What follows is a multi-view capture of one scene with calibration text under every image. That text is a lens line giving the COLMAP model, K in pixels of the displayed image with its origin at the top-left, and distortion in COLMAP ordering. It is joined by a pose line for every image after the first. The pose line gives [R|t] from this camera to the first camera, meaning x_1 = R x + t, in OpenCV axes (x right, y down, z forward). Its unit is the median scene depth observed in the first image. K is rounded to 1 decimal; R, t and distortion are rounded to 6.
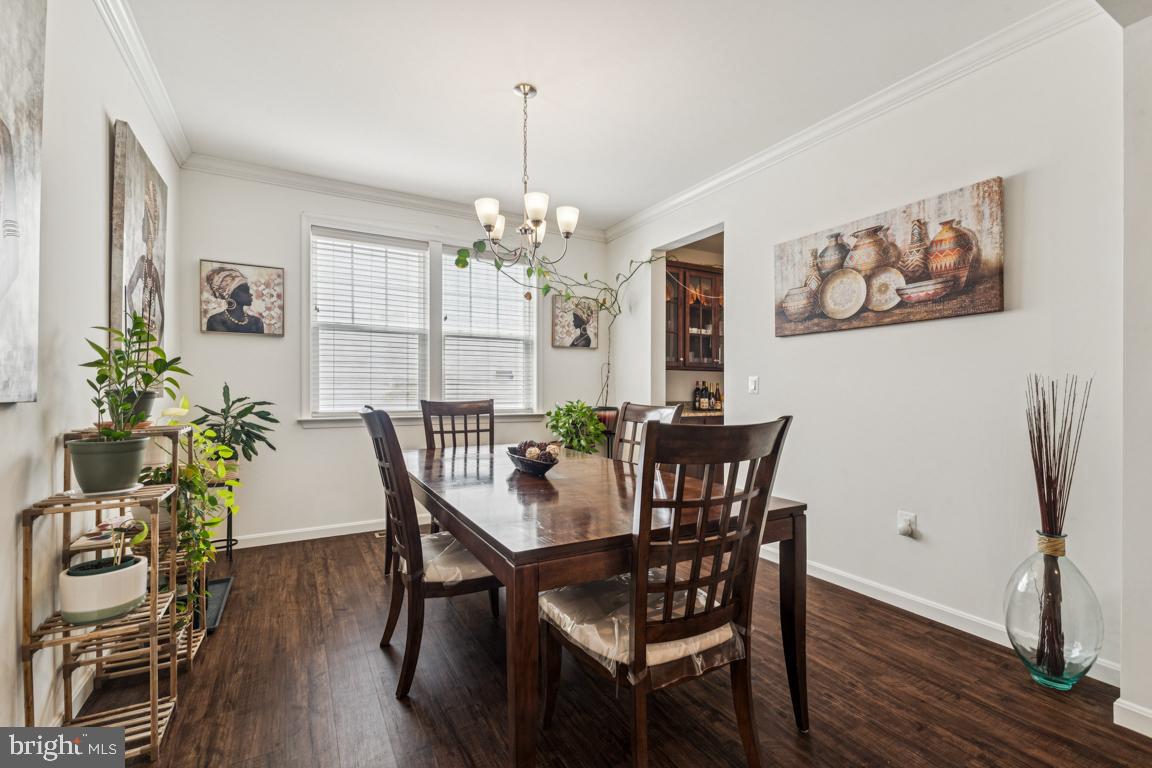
lens RADIAL K [[504.1, 0, 574.0], [0, 504.1, 383.5], [0, 0, 1]] dist [0.006596, -0.001198]
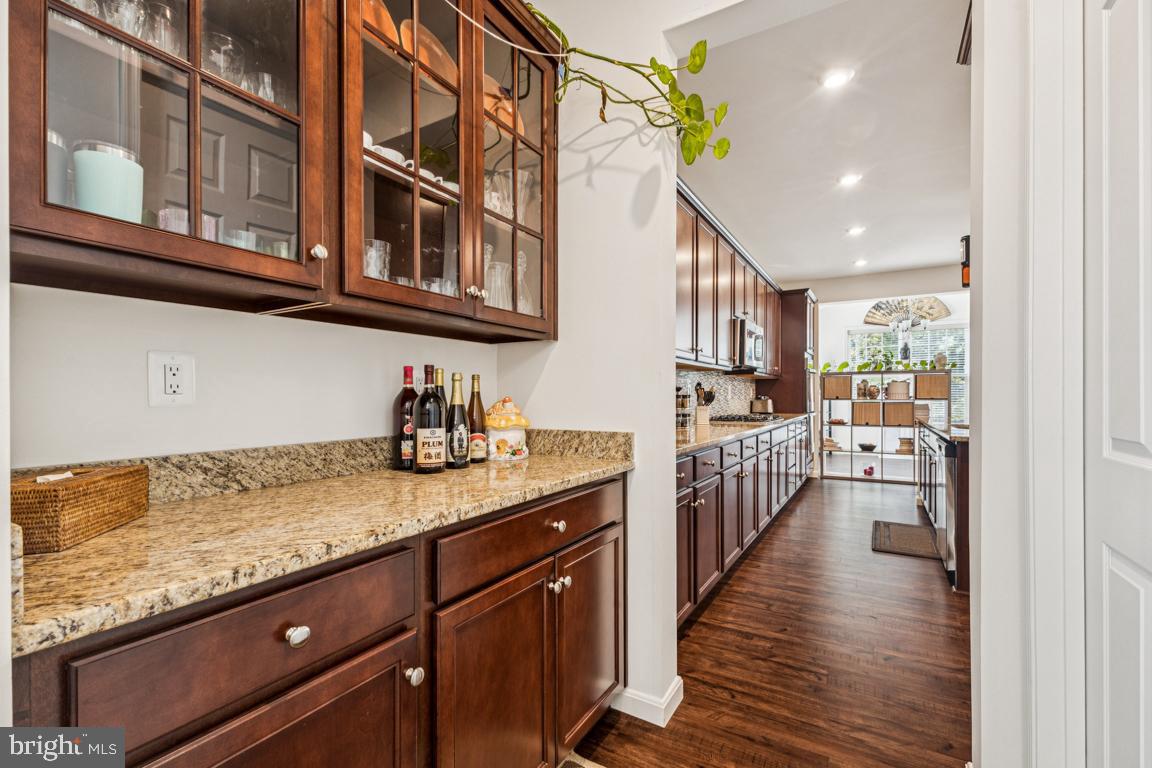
lens RADIAL K [[504.1, 0, 574.6], [0, 504.1, 394.0], [0, 0, 1]] dist [0.006596, -0.001198]
pose [[0.864923, -0.002264, 0.501900, 0.185588], [0.002836, 0.999996, -0.000376, 0.011573], [-0.501897, 0.001749, 0.864925, 0.714744]]
